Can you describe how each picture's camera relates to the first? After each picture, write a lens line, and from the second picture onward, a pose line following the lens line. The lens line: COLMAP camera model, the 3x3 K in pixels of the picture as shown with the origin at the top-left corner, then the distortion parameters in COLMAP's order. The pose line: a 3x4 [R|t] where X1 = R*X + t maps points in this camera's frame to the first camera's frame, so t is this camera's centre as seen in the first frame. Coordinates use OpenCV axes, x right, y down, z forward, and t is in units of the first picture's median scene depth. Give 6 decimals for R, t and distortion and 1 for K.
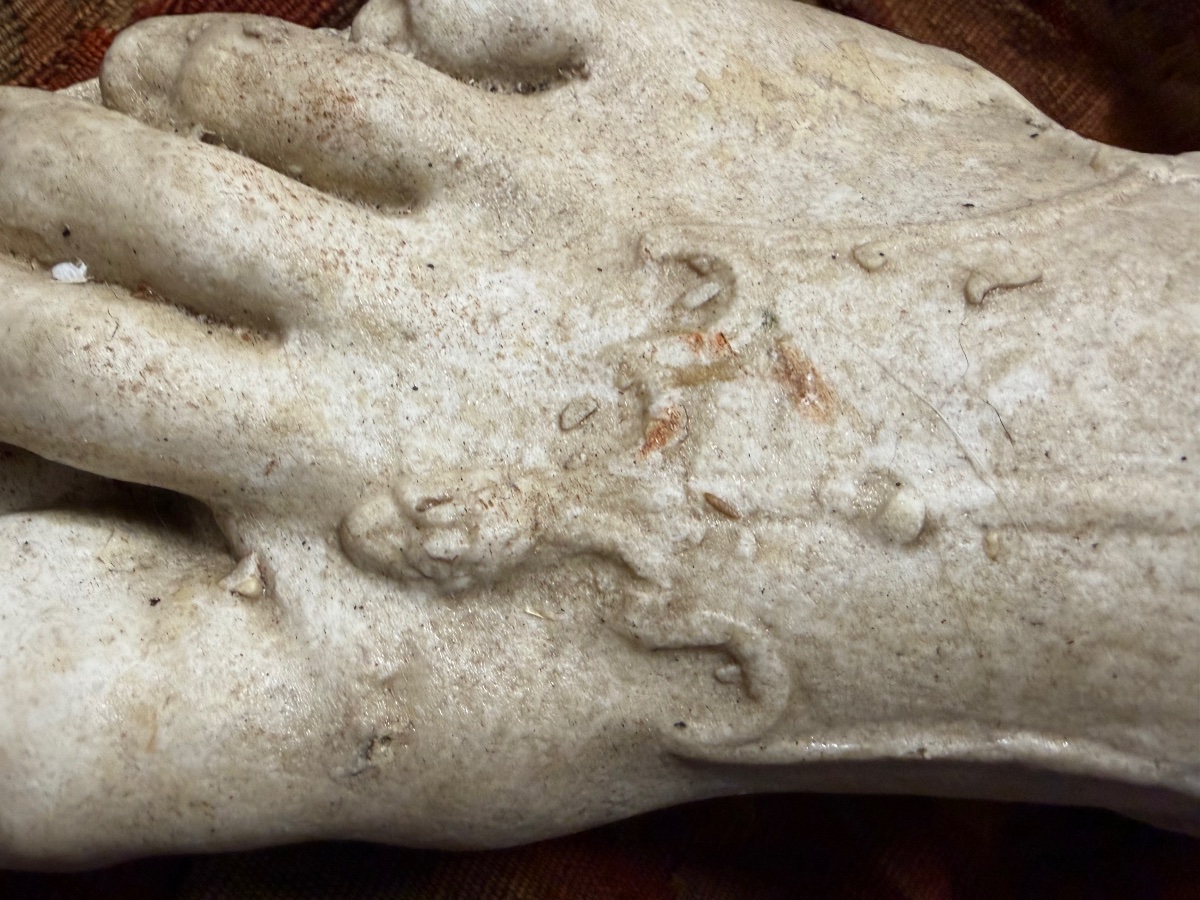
lens RADIAL K [[930.1, 0, 498.8], [0, 930.1, 448.7], [0, 0, 1]] dist [-0.104765, 0.227552]
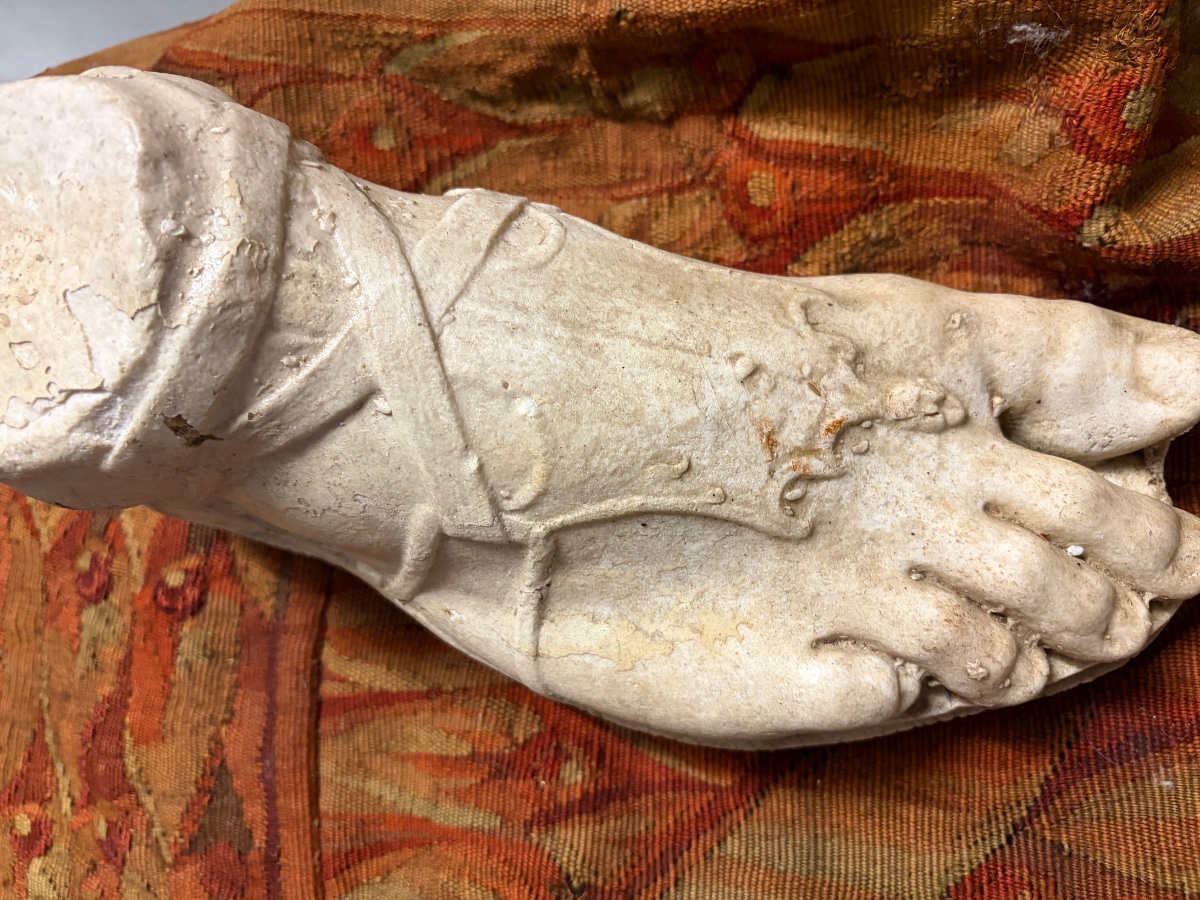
lens RADIAL K [[961.9, 0, 600.3], [0, 961.9, 464.6], [0, 0, 1]] dist [-0.023349, -0.001193]
pose [[-0.976195, -0.172201, -0.131873, 0.982044], [0.130033, -0.951269, 0.279604, -0.796005], [-0.173595, 0.255800, 0.951016, -1.025126]]
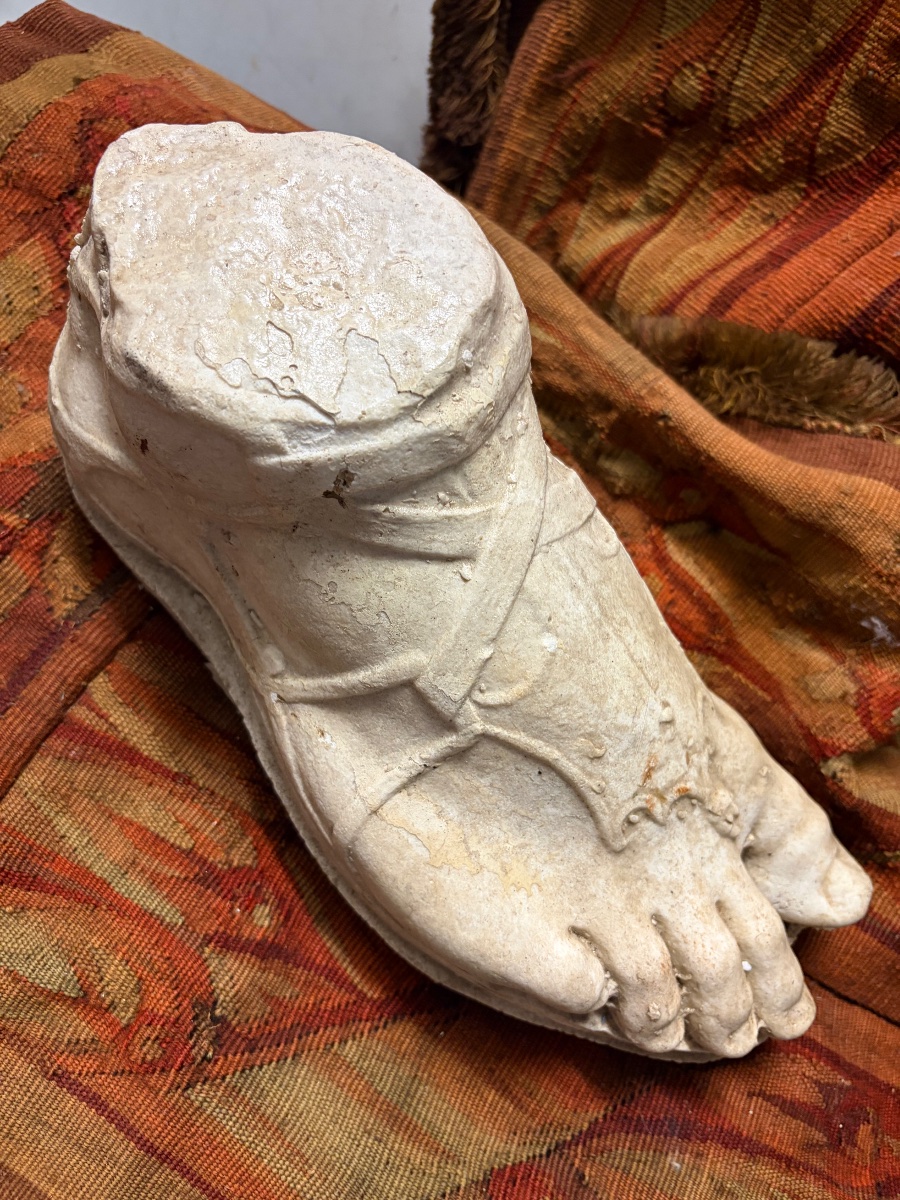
lens RADIAL K [[955.6, 0, 450.0], [0, 955.6, 600.0], [0, 0, 1]] dist [-0.011886, -0.006377]
pose [[-0.572311, -0.732690, -0.368274, 2.064063], [0.515366, -0.670689, 0.533455, -1.536531], [-0.637854, 0.115506, 0.761446, -0.837735]]
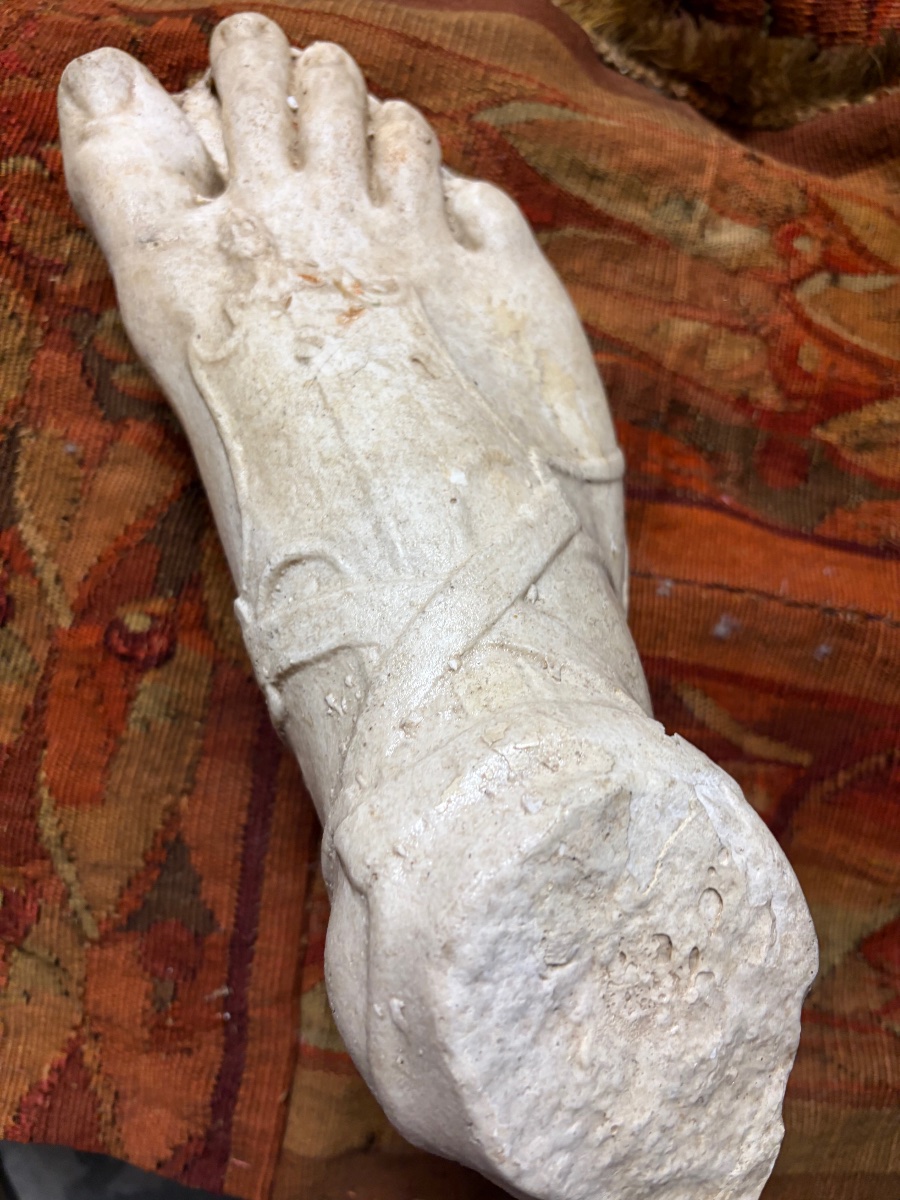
lens RADIAL K [[955.6, 0, 450.0], [0, 955.6, 600.0], [0, 0, 1]] dist [-0.011886, -0.006377]
pose [[0.400027, 0.839009, -0.368838, 1.886796], [-0.912829, 0.400735, -0.078454, 0.175058], [0.081983, 0.368070, 0.926177, -0.921436]]
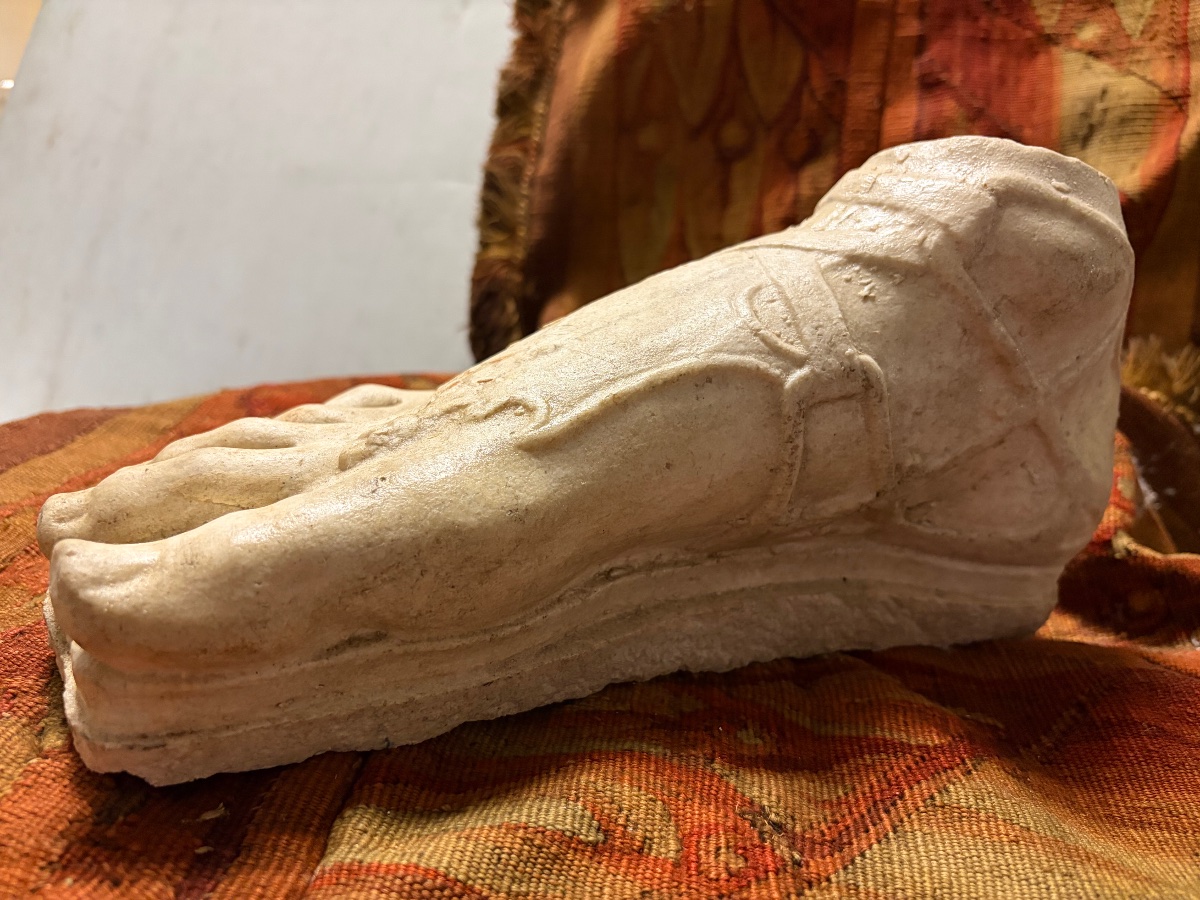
lens RADIAL K [[920.9, 0, 600.0], [0, 920.9, 450.0], [0, 0, 1]] dist [-0.004295, 0.000828]
pose [[0.868211, -0.380157, 0.318888, -0.327144], [0.470394, 0.426049, -0.772795, 2.075885], [0.157922, 0.820952, 0.548724, -0.118881]]
